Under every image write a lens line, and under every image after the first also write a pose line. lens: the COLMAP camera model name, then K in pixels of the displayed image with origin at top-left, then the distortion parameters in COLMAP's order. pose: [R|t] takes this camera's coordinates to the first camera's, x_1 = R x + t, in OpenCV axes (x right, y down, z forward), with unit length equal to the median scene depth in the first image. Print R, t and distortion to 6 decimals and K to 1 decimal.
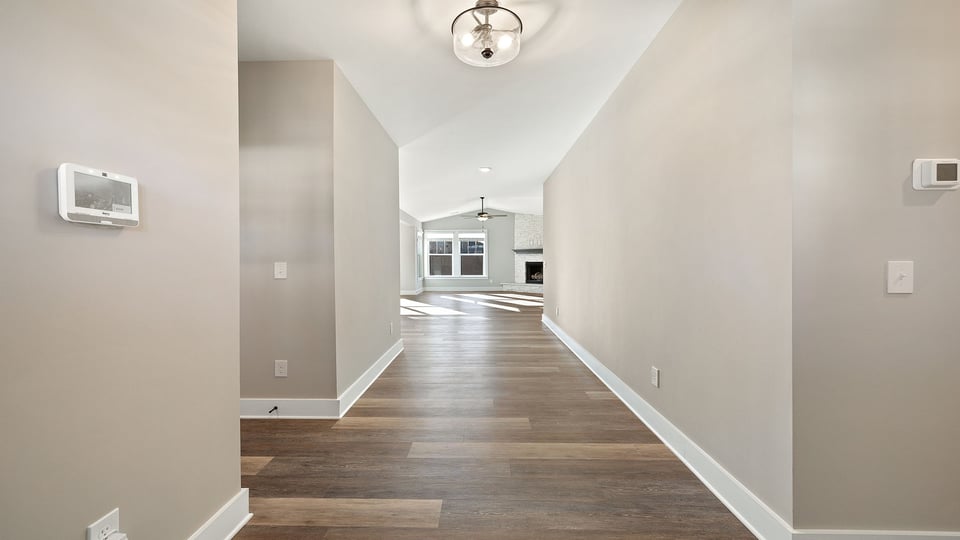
lens RADIAL K [[406.2, 0, 476.2], [0, 406.2, 266.6], [0, 0, 1]] dist [-0.001722, 0.000230]
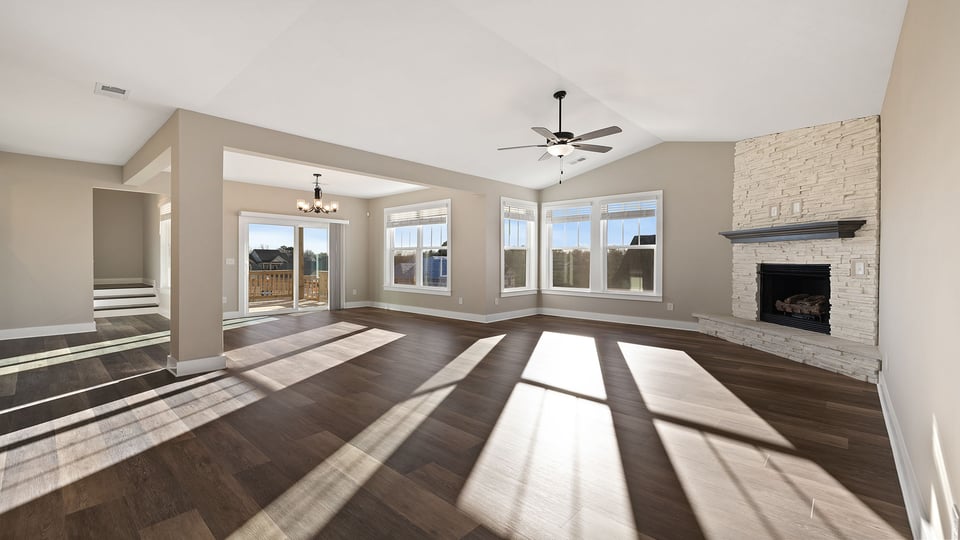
lens RADIAL K [[406.2, 0, 468.7], [0, 406.2, 265.0], [0, 0, 1]] dist [-0.001722, 0.000230]
pose [[0.745650, 0.016322, -0.666138, 0.167850], [-0.020321, 0.999792, 0.001752, -0.005823], [0.666028, 0.012230, 0.745826, 0.529348]]
